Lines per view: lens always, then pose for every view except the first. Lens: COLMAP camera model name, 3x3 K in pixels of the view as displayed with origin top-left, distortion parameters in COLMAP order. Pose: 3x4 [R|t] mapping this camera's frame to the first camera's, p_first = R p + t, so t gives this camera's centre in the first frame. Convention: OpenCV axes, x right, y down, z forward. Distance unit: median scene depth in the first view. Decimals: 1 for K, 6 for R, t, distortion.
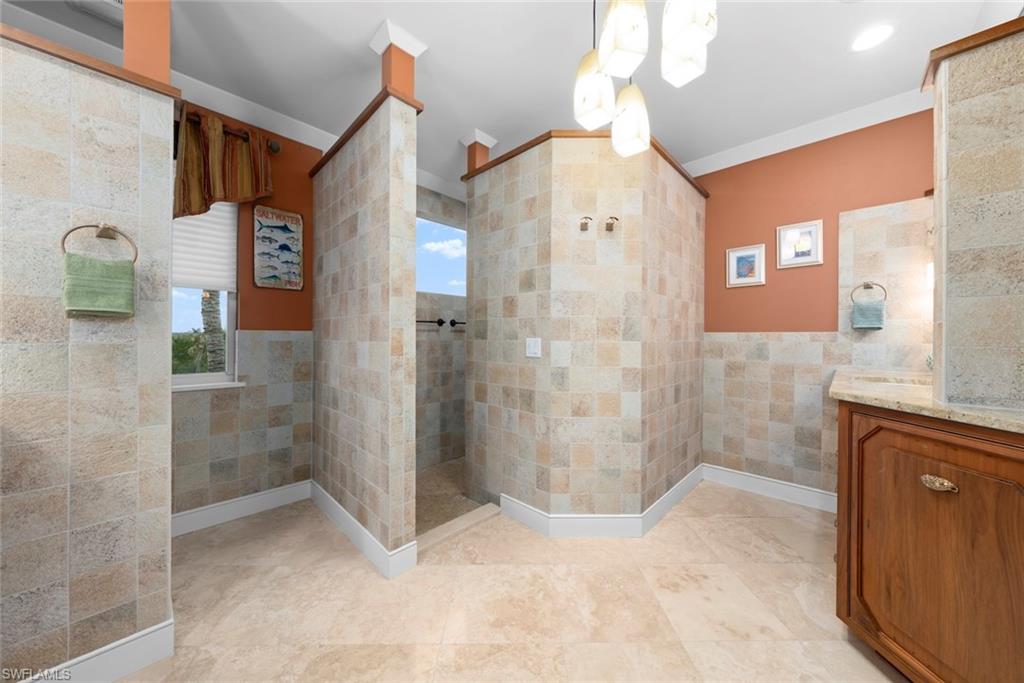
lens RADIAL K [[348.8, 0, 512.5], [0, 348.8, 347.7], [0, 0, 1]] dist [-0.001860, -0.000108]
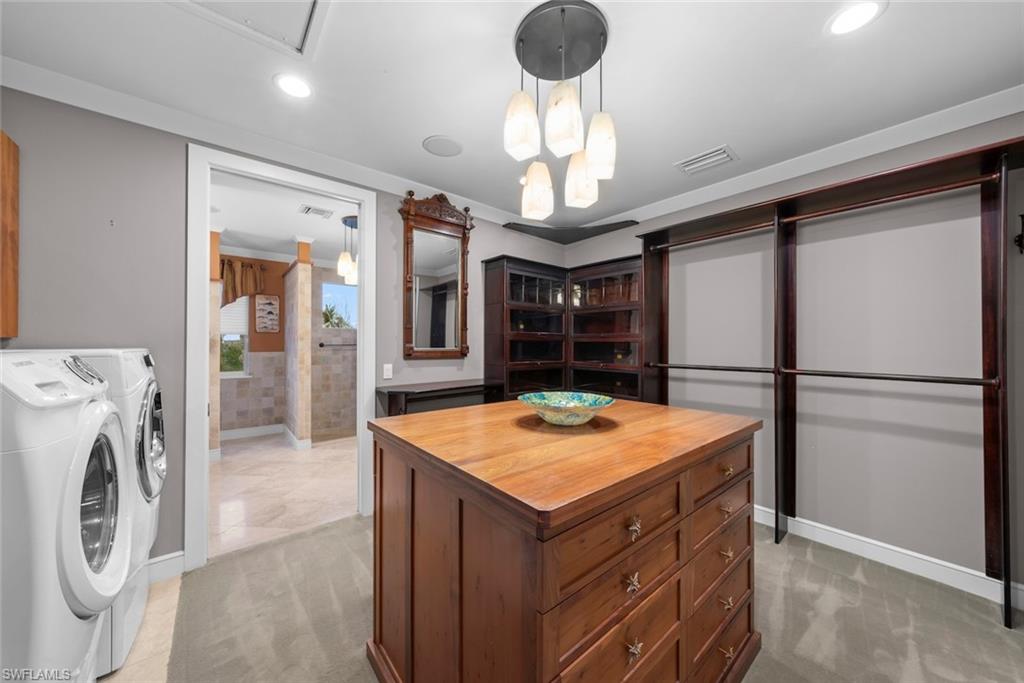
lens RADIAL K [[355.2, 0, 510.1], [0, 355.2, 356.0], [0, 0, 1]] dist [0.000116, -0.000031]
pose [[0.995930, 0.012781, -0.089215, 1.029136], [-0.011590, 0.999837, 0.013852, -0.073971], [0.089377, -0.012762, 0.995916, -1.059187]]
